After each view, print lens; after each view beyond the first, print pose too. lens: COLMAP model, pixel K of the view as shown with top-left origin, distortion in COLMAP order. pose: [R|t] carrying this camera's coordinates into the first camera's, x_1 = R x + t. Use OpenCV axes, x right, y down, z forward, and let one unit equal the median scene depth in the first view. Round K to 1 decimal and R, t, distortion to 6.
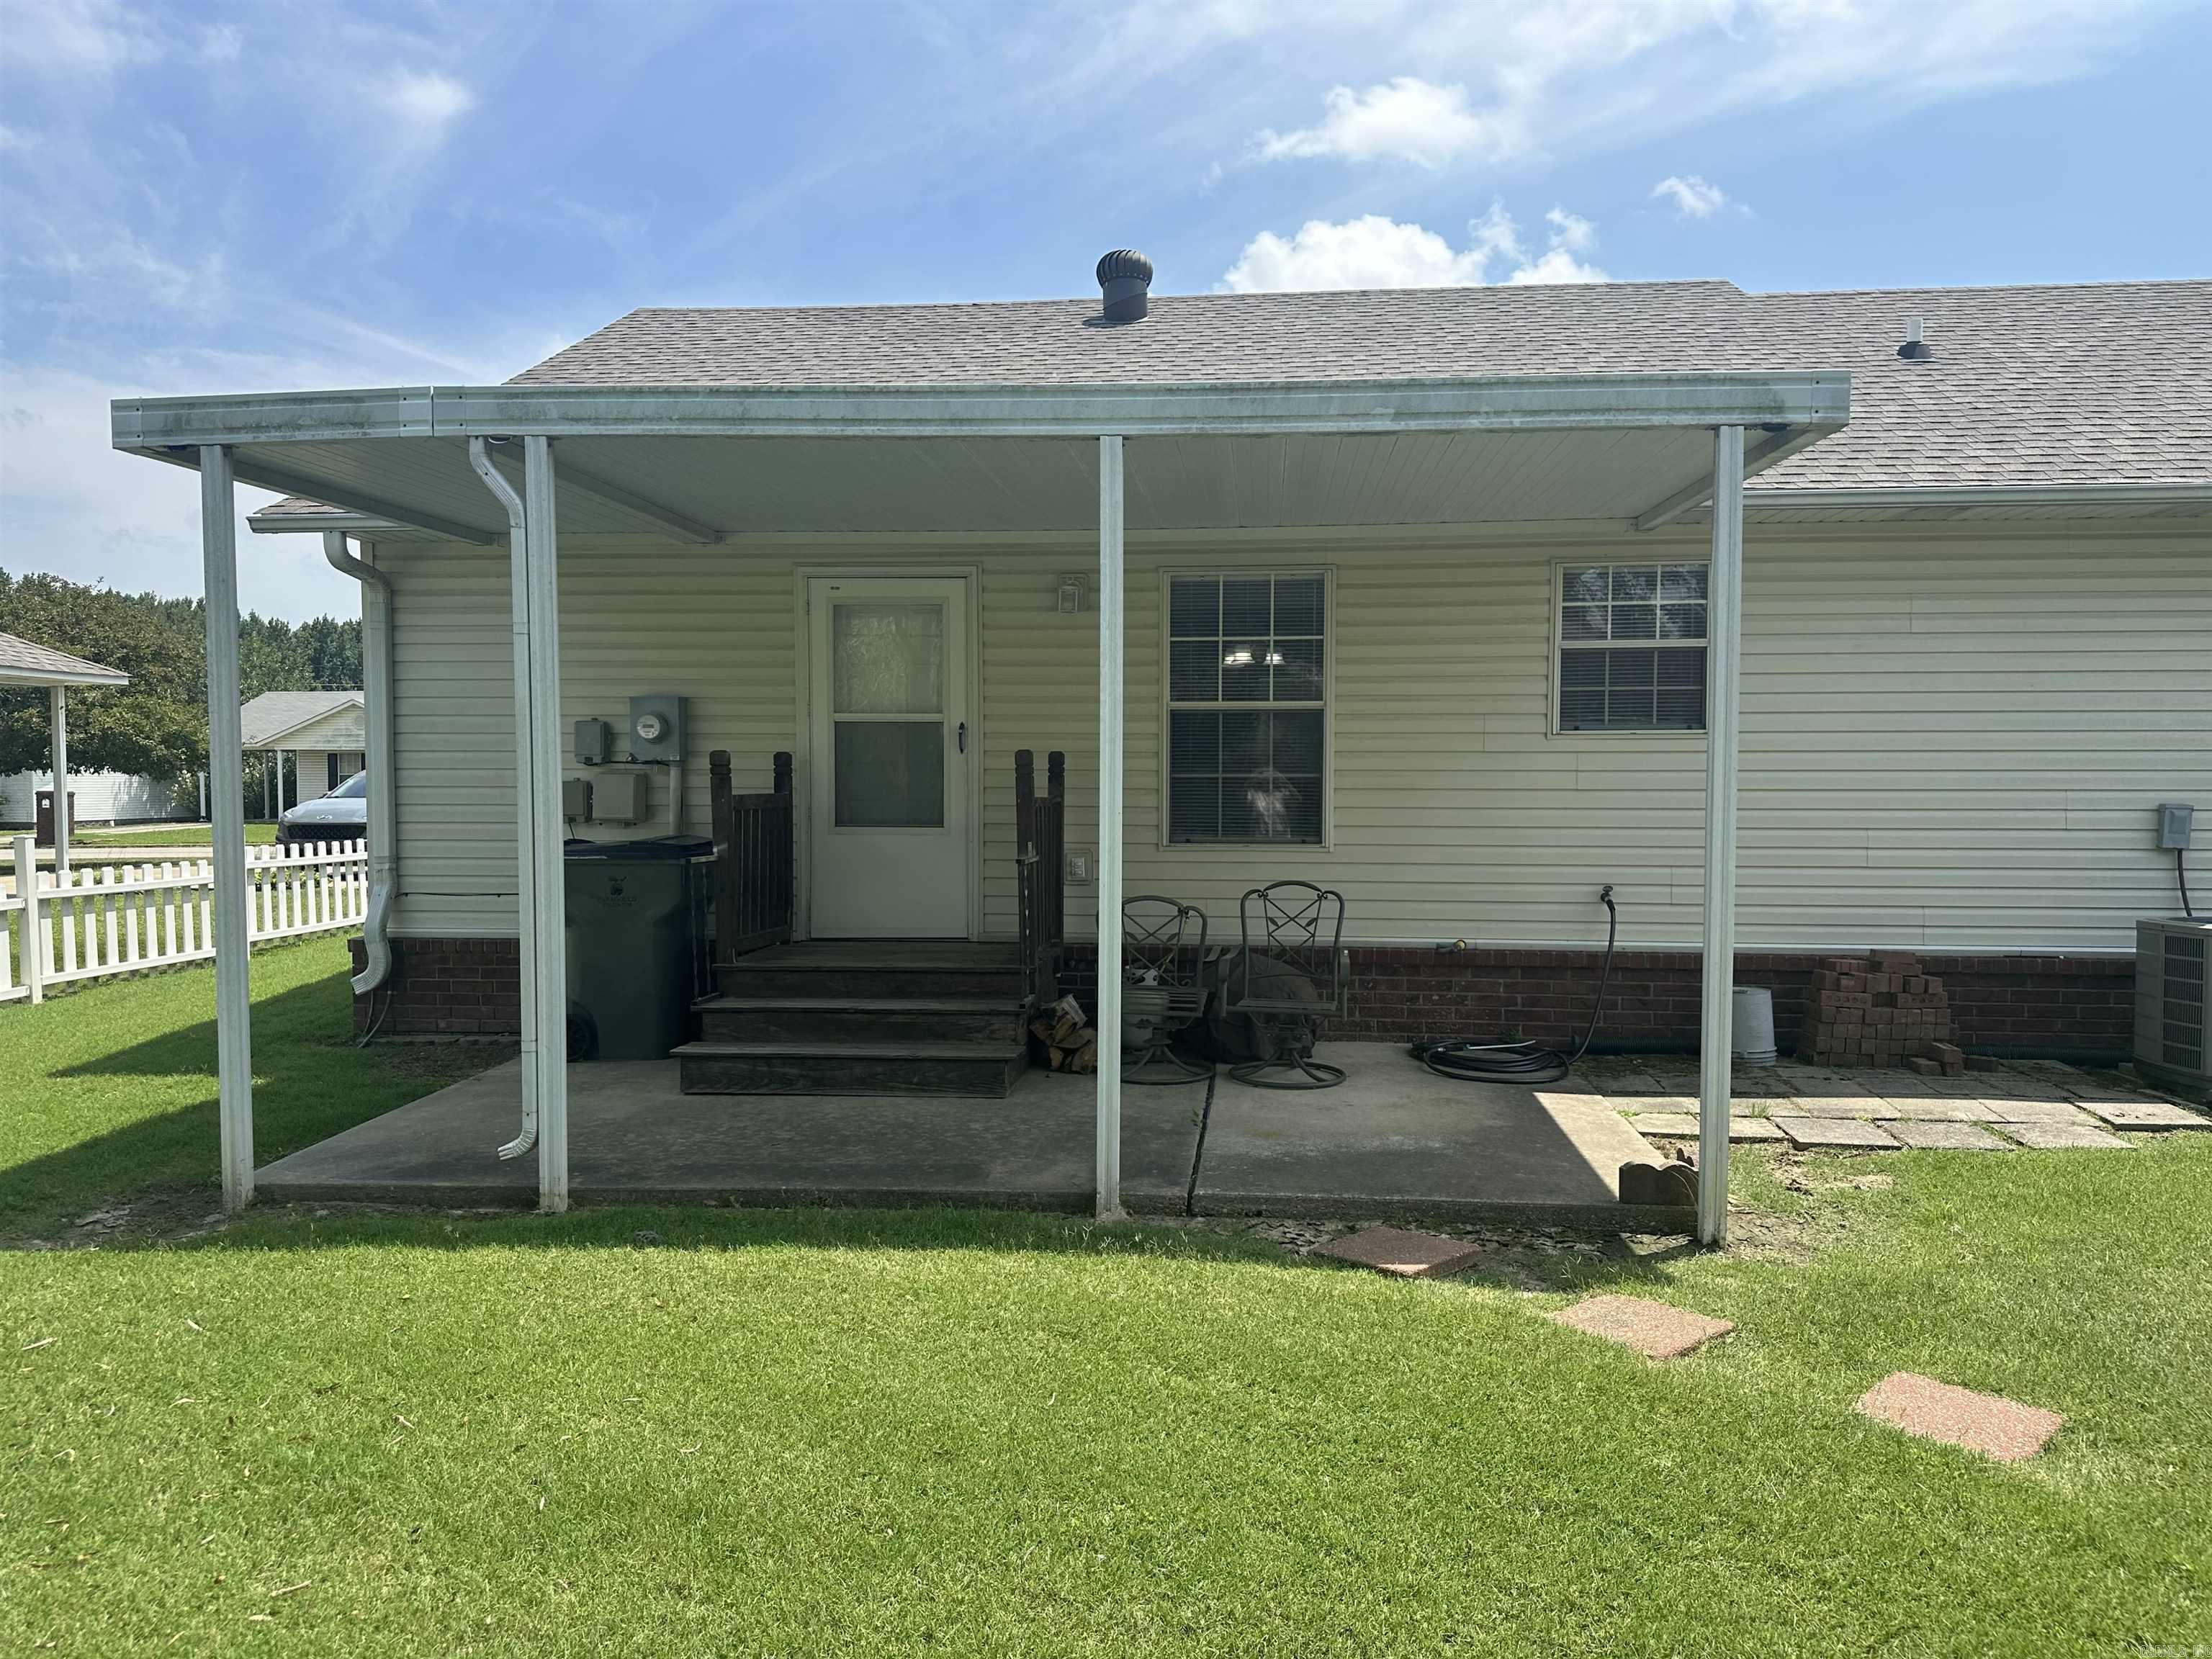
lens RADIAL K [[1551.4, 0, 1113.5], [0, 1551.4, 835.5], [0, 0, 1]] dist [0.157601, -0.247742]
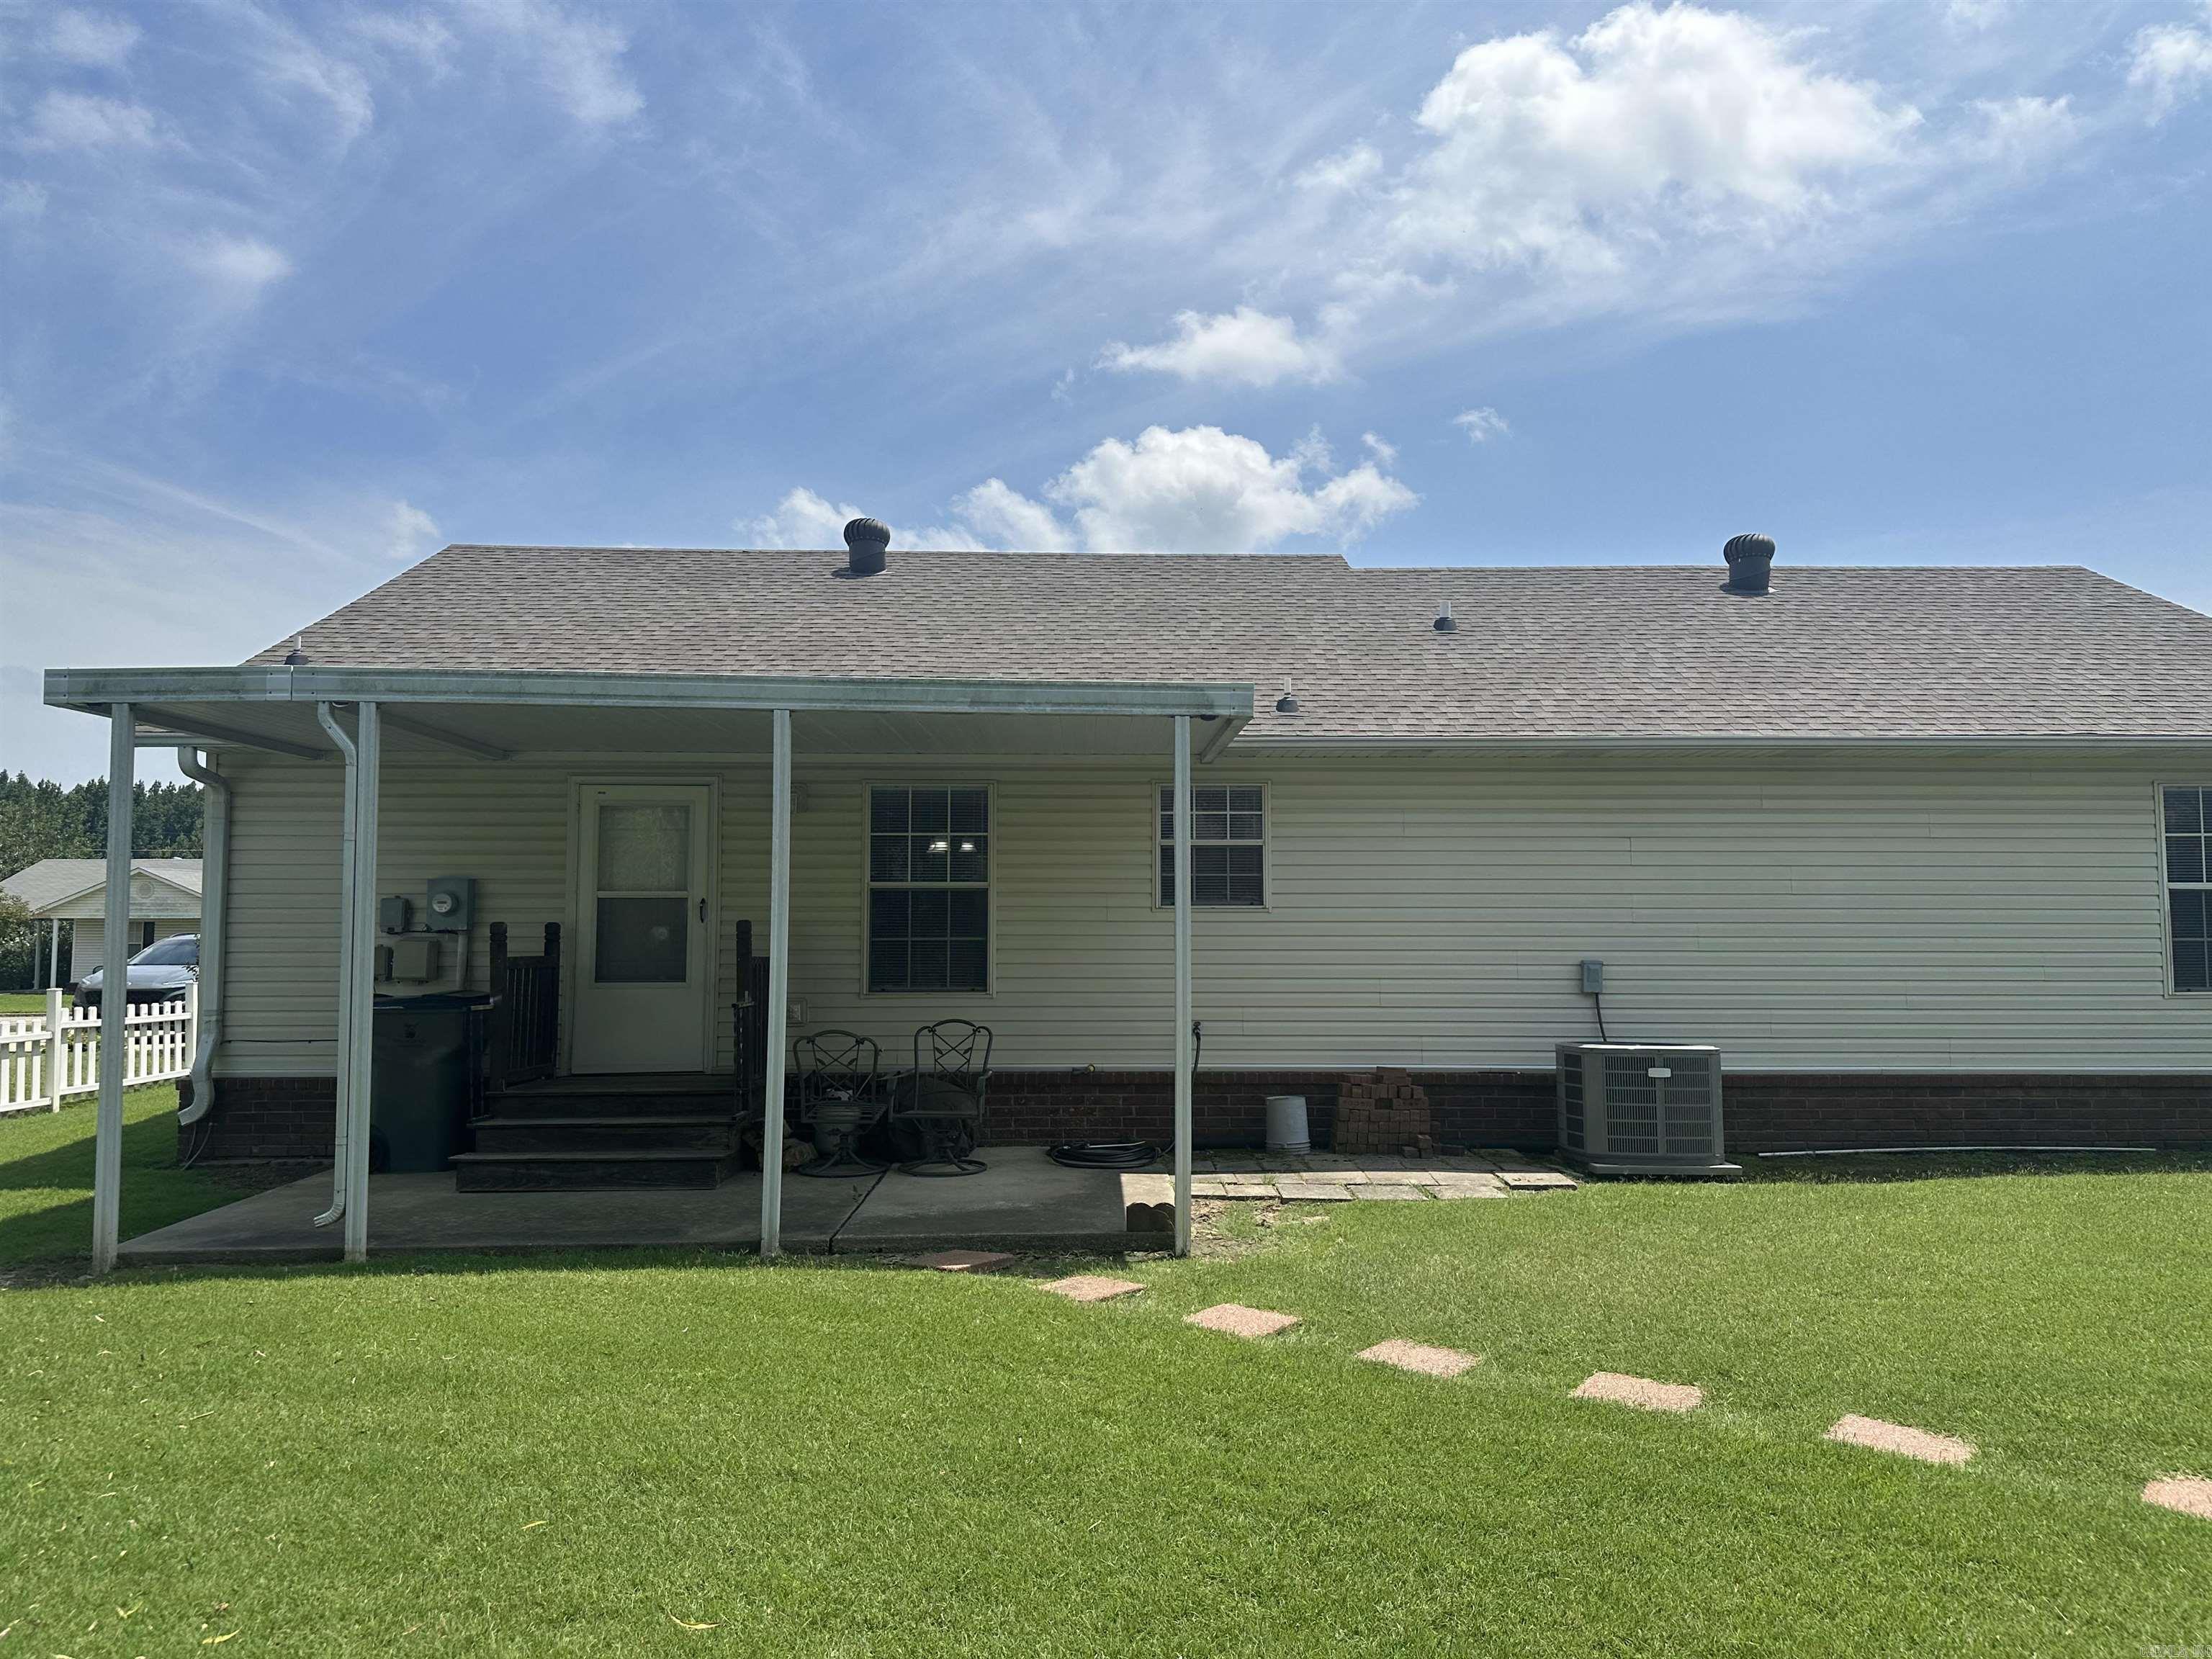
lens RADIAL K [[1551.4, 0, 1113.5], [0, 1551.4, 835.5], [0, 0, 1]] dist [0.157601, -0.247742]
pose [[0.993778, 0.006174, 0.111204, 0.104042], [0.005641, 0.994391, -0.105617, 0.014818], [-0.111233, 0.105588, 0.988169, -0.342536]]
